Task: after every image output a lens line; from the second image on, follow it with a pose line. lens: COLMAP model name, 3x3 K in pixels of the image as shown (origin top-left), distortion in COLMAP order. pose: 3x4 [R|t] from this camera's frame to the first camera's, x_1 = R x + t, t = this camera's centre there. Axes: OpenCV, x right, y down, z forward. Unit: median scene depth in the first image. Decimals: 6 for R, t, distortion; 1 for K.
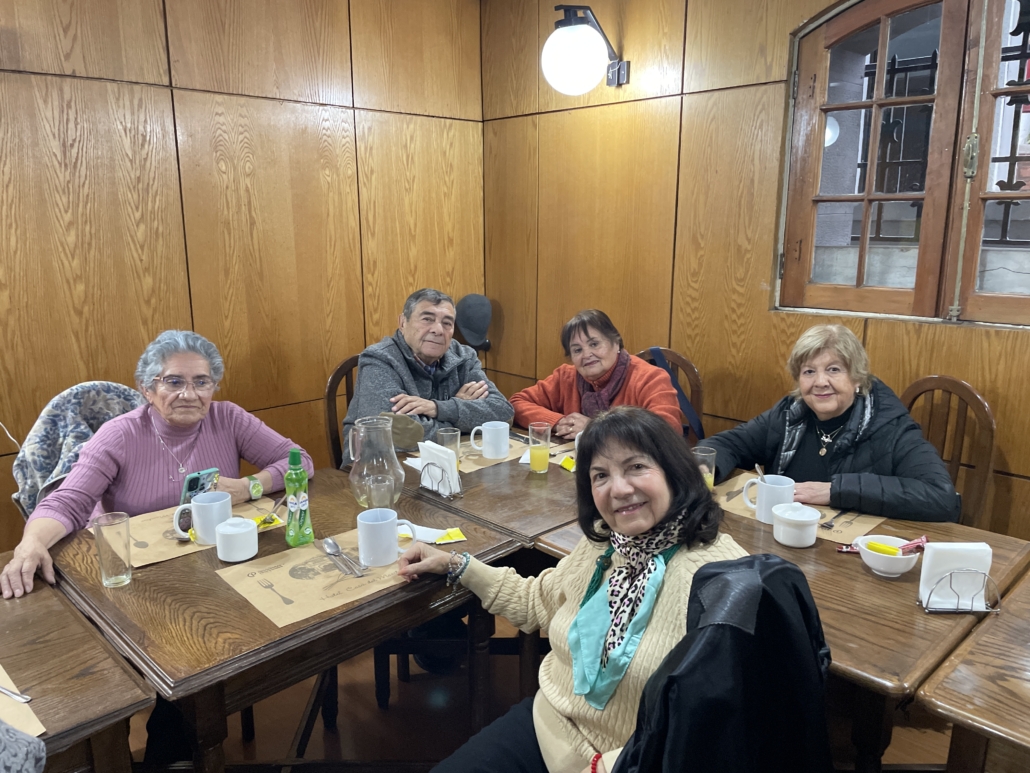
lens RADIAL K [[780.2, 0, 521.6], [0, 780.2, 388.1], [0, 0, 1]] dist [0.068346, -0.084963]
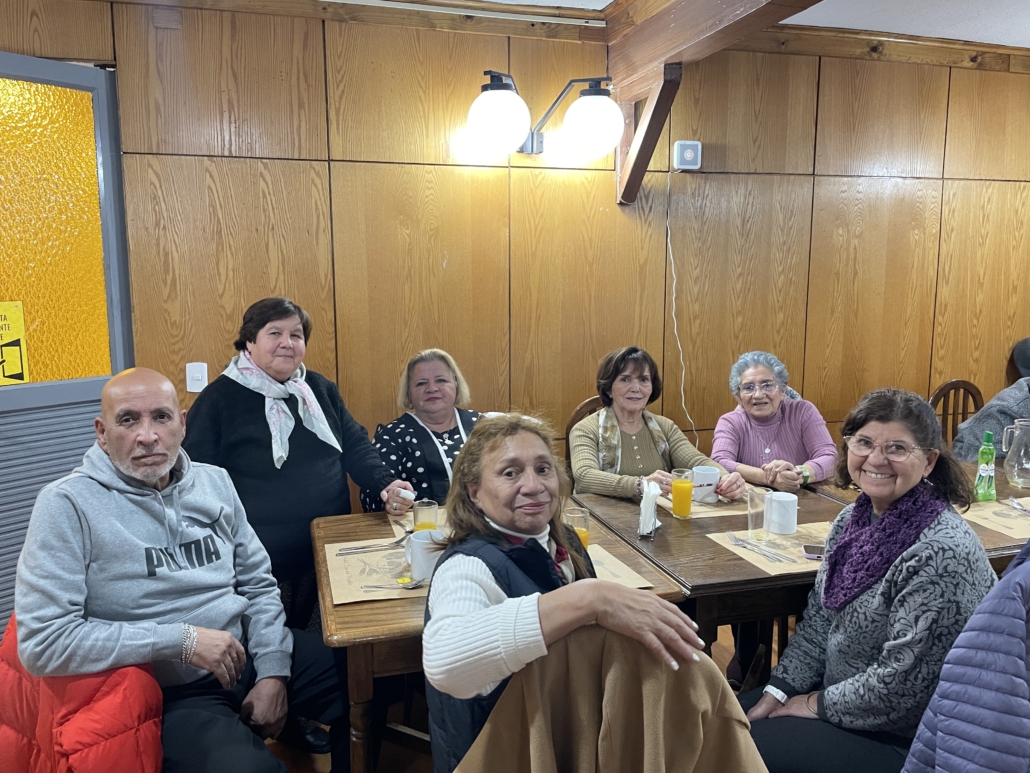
lens RADIAL K [[780.2, 0, 507.5], [0, 780.2, 382.7], [0, 0, 1]] dist [0.068346, -0.084963]
pose [[0.879496, 0.058740, -0.472267, -0.216528], [-0.095938, 0.993864, -0.055047, 0.086415], [0.466136, 0.093722, 0.879735, -0.353451]]
